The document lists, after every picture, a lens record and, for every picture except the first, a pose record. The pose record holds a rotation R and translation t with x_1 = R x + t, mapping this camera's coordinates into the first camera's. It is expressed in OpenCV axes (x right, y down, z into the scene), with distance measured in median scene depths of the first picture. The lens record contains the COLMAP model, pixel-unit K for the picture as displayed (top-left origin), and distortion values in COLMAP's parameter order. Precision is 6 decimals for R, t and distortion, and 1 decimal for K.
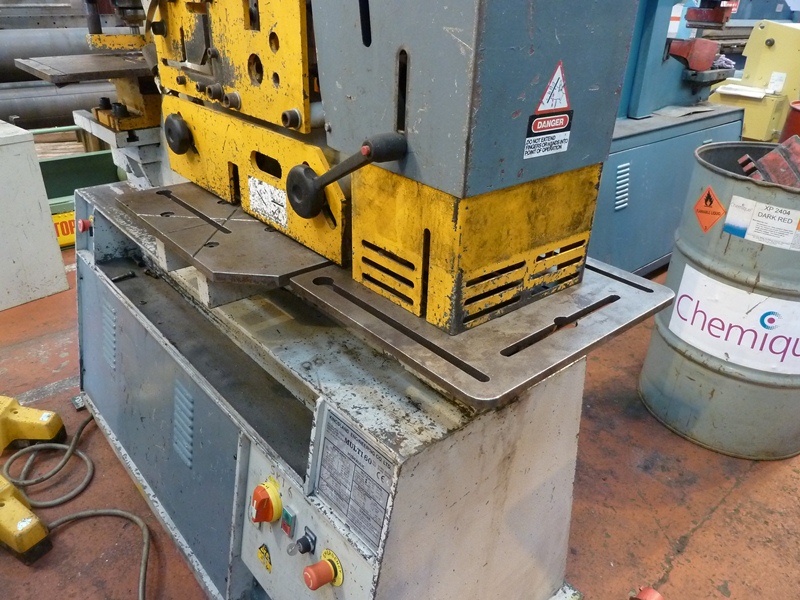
lens RADIAL K [[602.6, 0, 400.0], [0, 602.6, 300.0], [0, 0, 1]] dist [-0.018585, -0.008272]
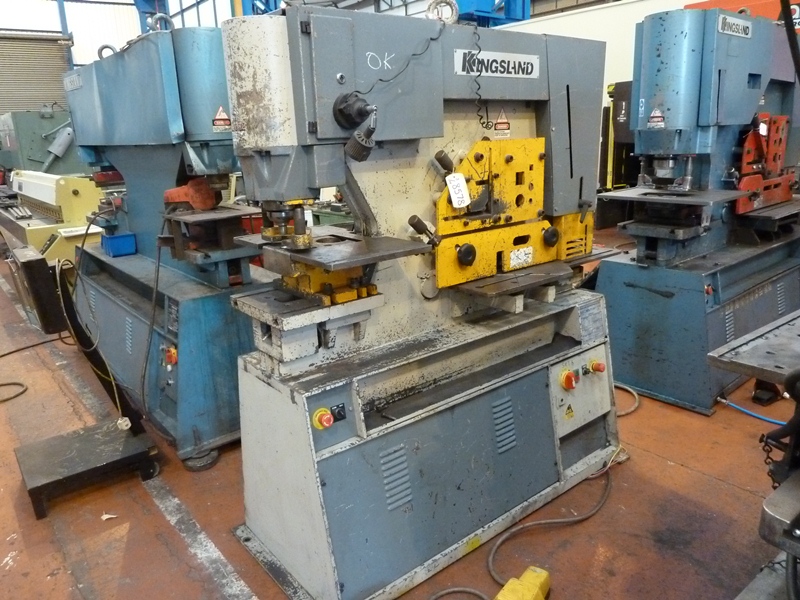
lens RADIAL K [[602.6, 0, 400.0], [0, 602.6, 300.0], [0, 0, 1]] dist [-0.018585, -0.008272]
pose [[0.035672, -0.301315, 0.952857, -2.494936], [0.496074, 0.833041, 0.244855, -0.830140], [-0.867547, 0.463953, 0.179191, 1.114931]]
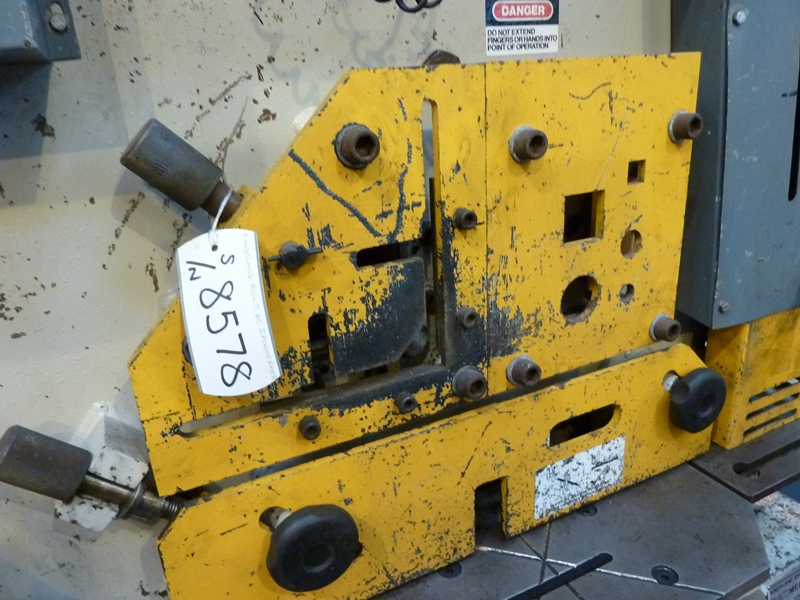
lens RADIAL K [[602.6, 0, 400.0], [0, 602.6, 300.0], [0, 0, 1]] dist [-0.018585, -0.008272]
pose [[0.254516, -0.382070, 0.888394, -0.805624], [0.504760, 0.836068, 0.214957, -0.584689], [-0.824887, 0.393716, 0.405646, 0.863751]]
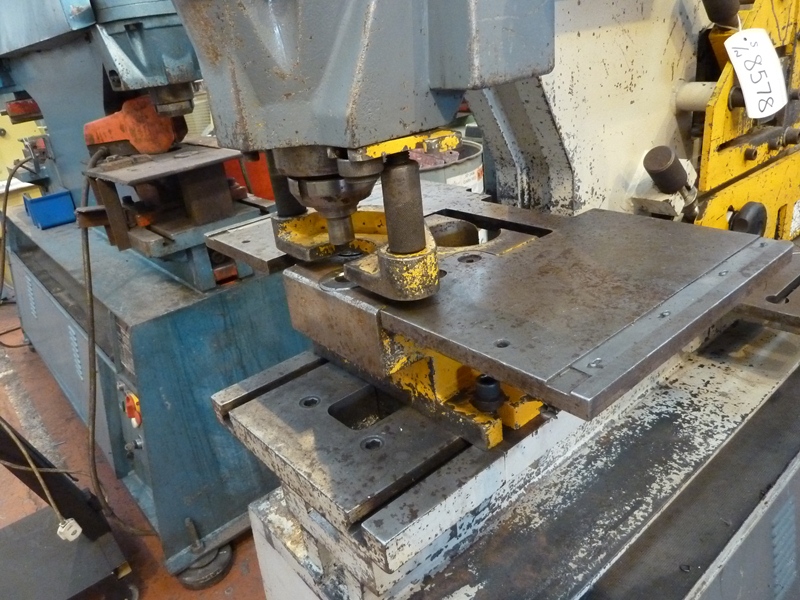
lens RADIAL K [[602.6, 0, 400.0], [0, 602.6, 300.0], [0, 0, 1]] dist [-0.018585, -0.008272]
pose [[0.009773, -0.439475, 0.898202, -1.303934], [0.558067, 0.747741, 0.359785, -0.867478], [-0.829738, 0.497740, 0.252564, 1.477023]]
